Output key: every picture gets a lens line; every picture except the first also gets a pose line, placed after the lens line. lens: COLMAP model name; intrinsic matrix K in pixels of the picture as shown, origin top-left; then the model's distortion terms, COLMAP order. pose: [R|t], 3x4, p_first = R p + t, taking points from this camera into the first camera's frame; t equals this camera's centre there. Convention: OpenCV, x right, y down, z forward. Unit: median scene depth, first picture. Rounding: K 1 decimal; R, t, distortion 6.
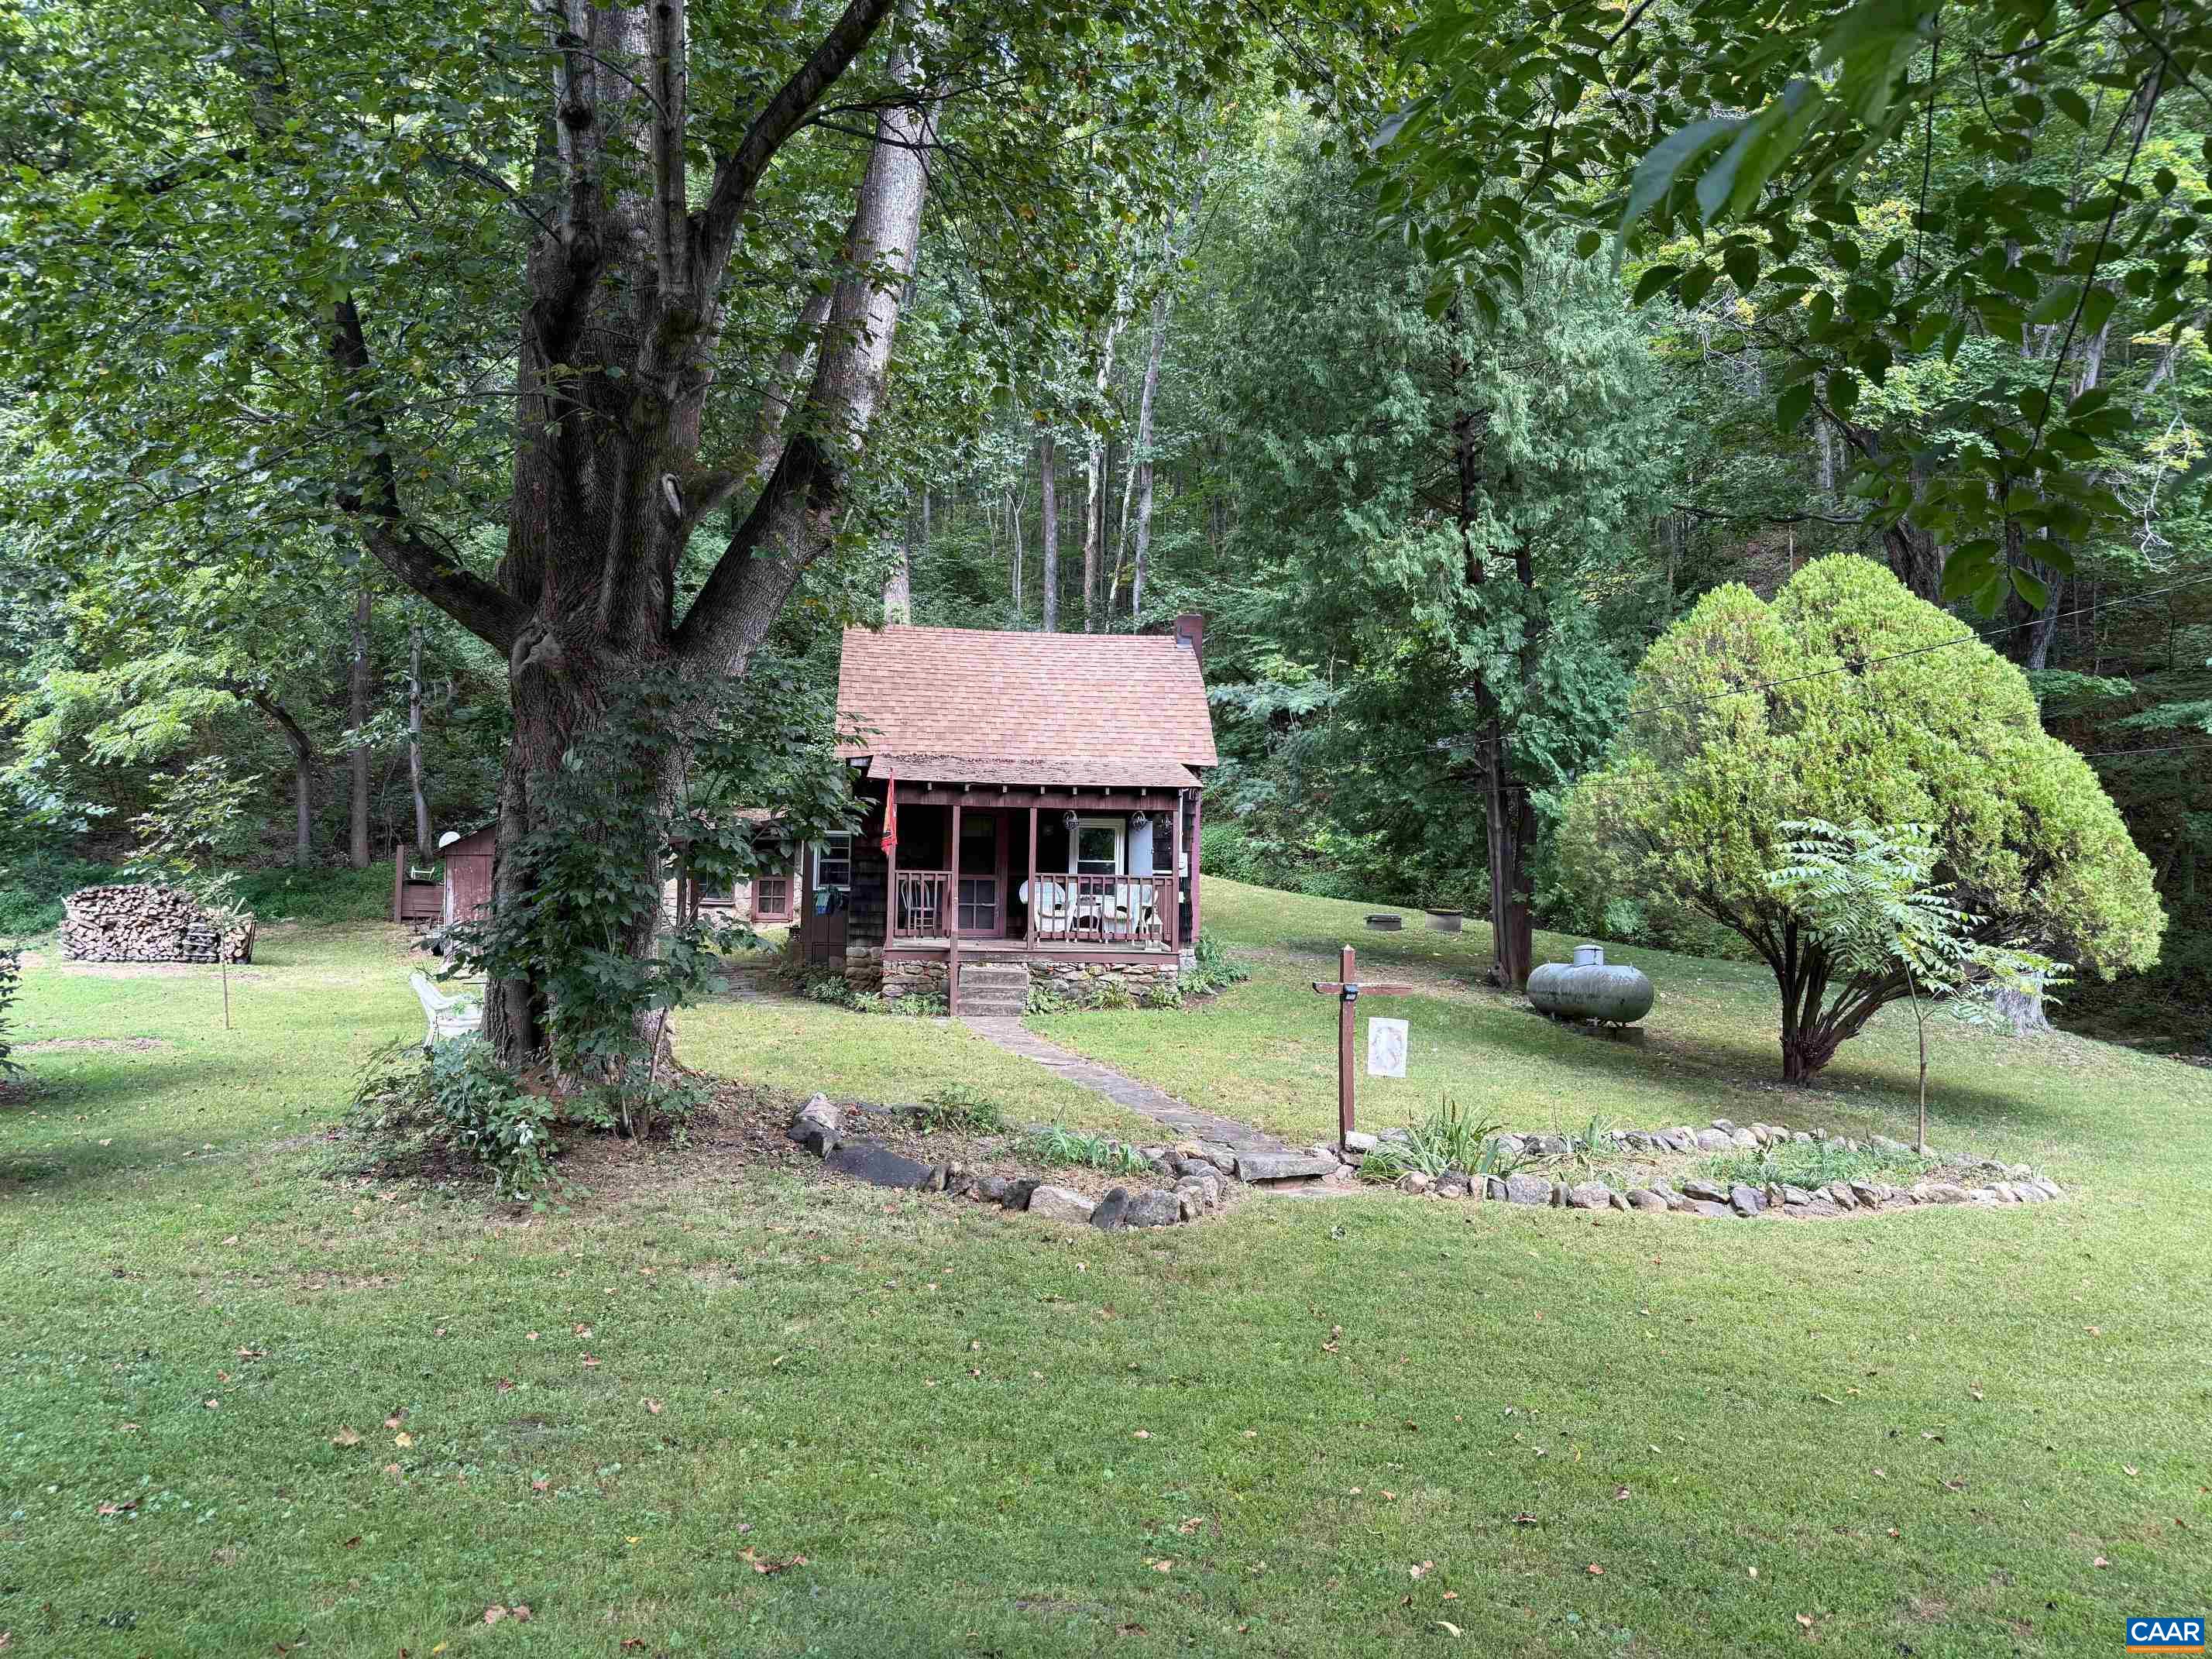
lens RADIAL K [[1608.2, 0, 1106.0], [0, 1608.2, 829.5], [0, 0, 1]] dist [0.006832, 0.000507]
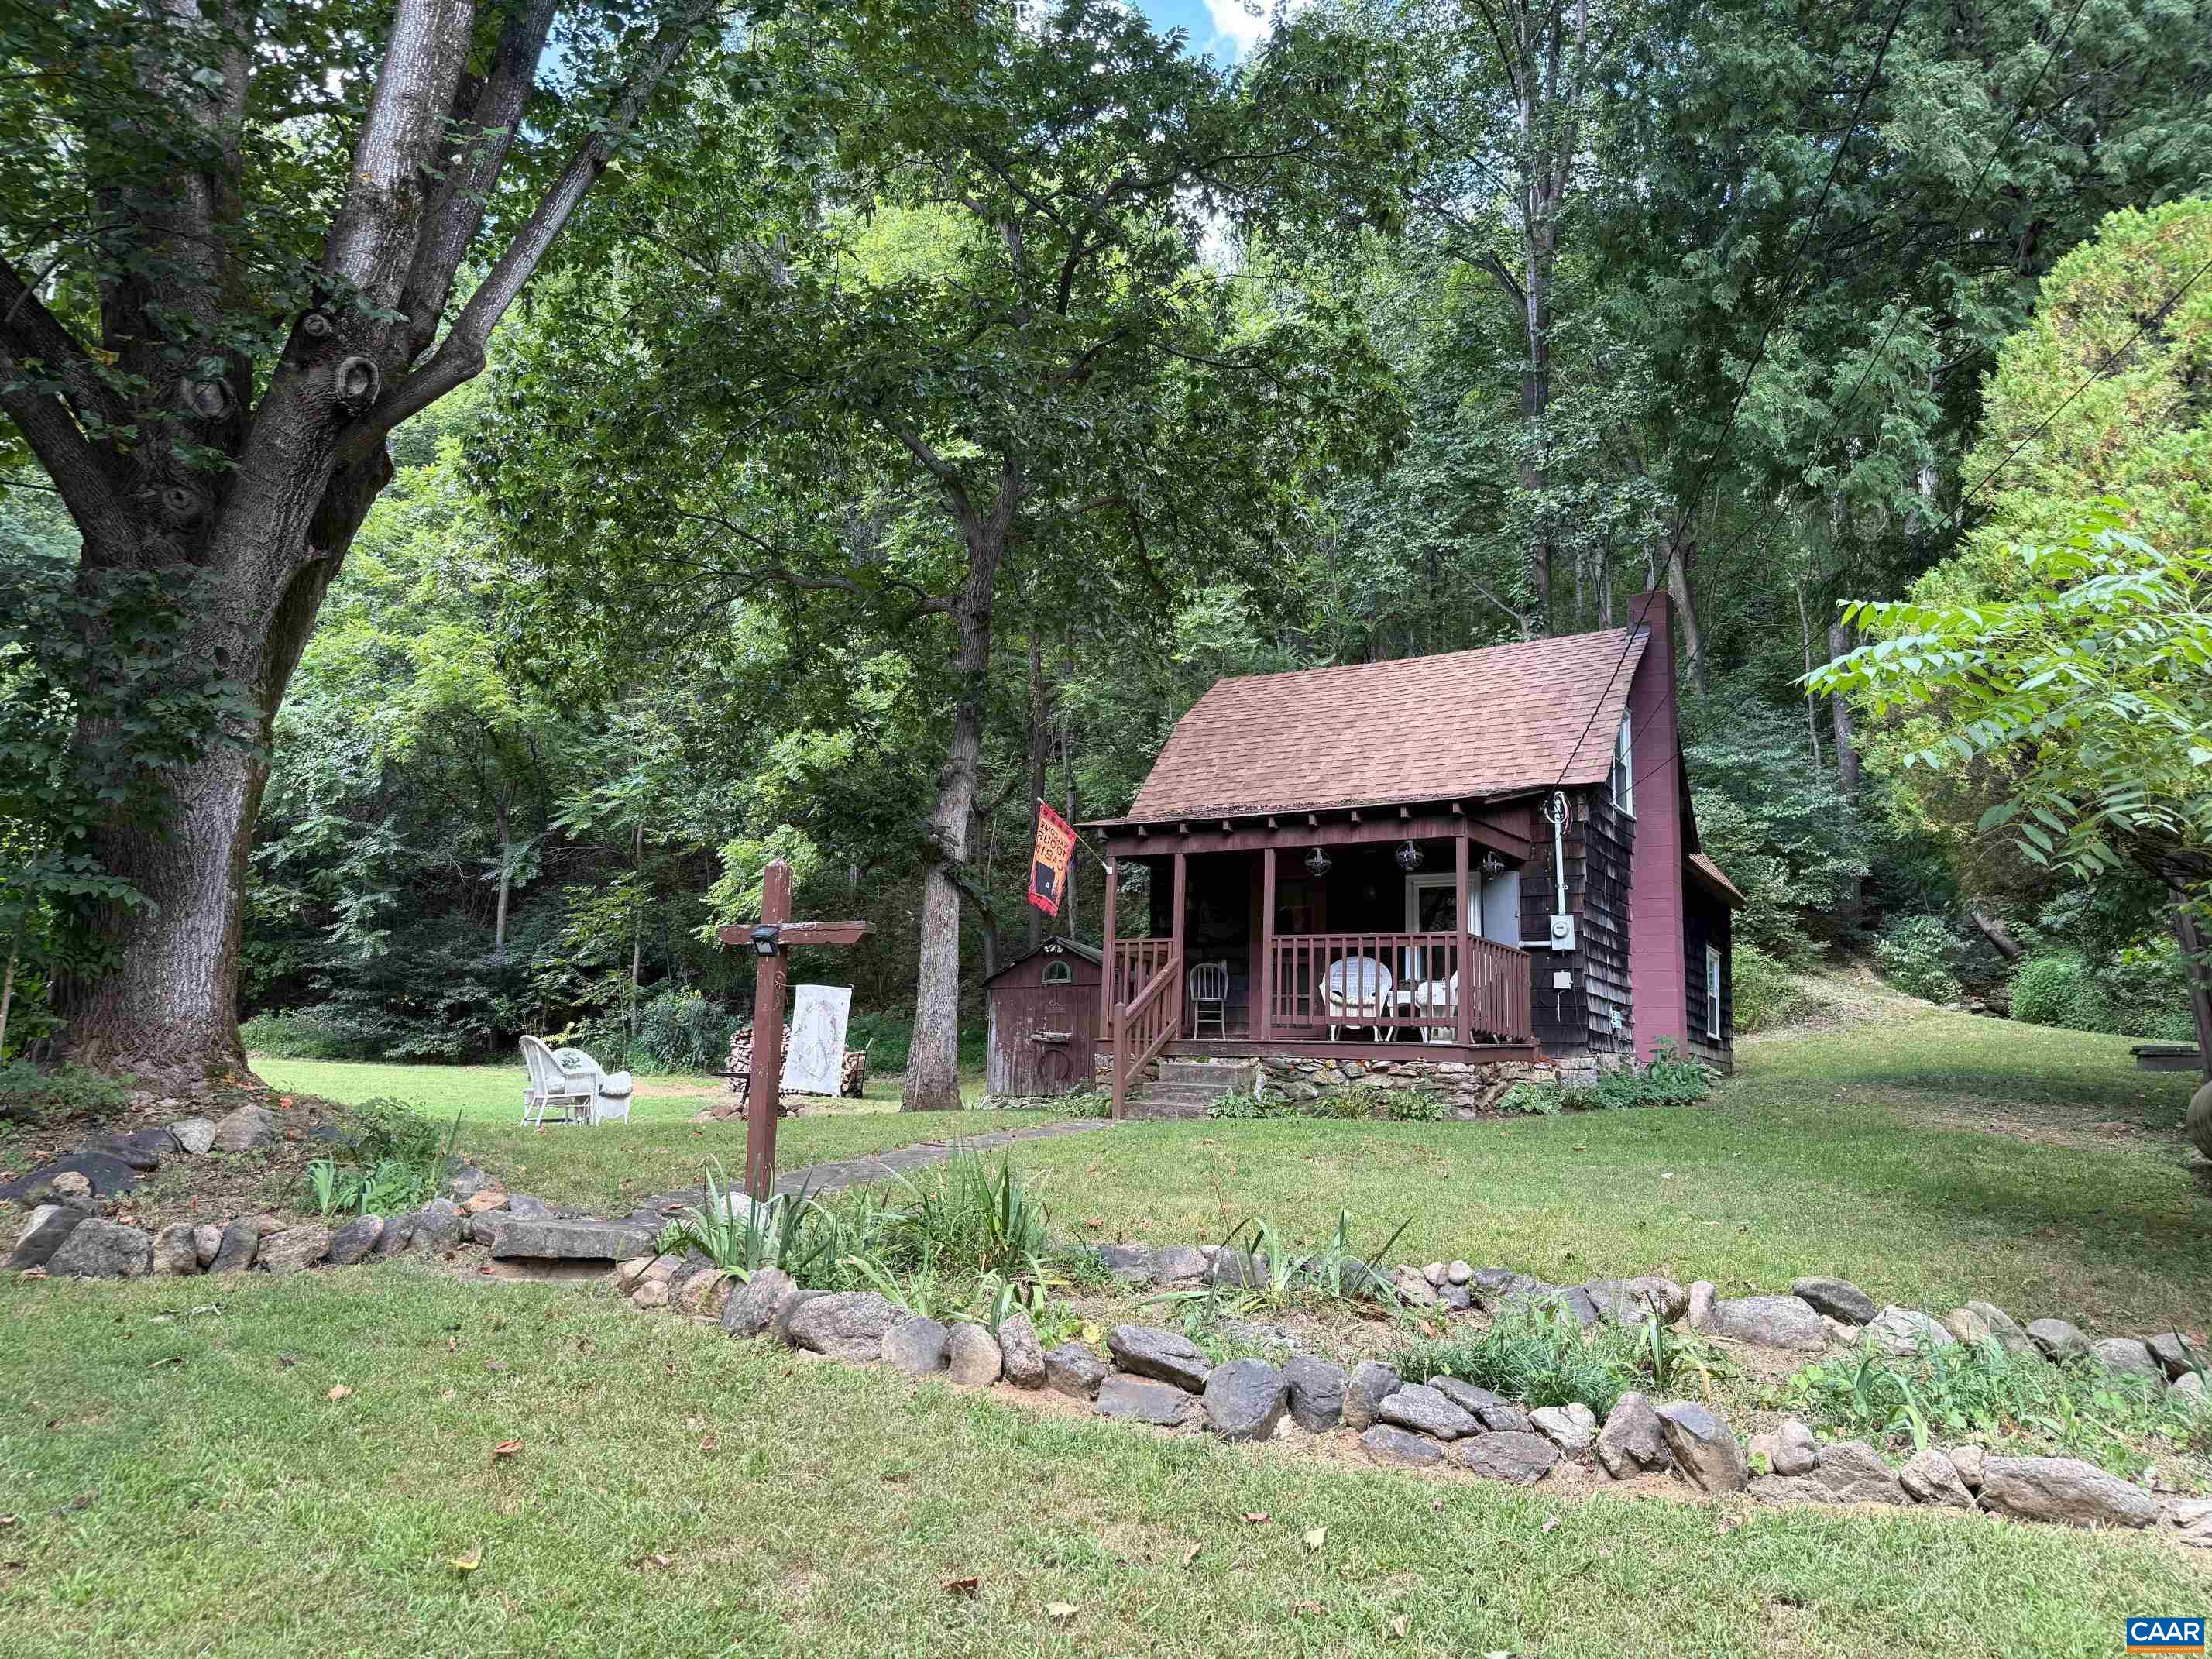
lens RADIAL K [[1608.2, 0, 1106.0], [0, 1608.2, 829.5], [0, 0, 1]] dist [0.006832, 0.000507]
pose [[0.761466, -0.097078, -0.640894, 0.375154], [-0.001420, 0.988470, -0.151413, 0.090753], [0.648203, 0.116206, 0.752548, 0.389824]]
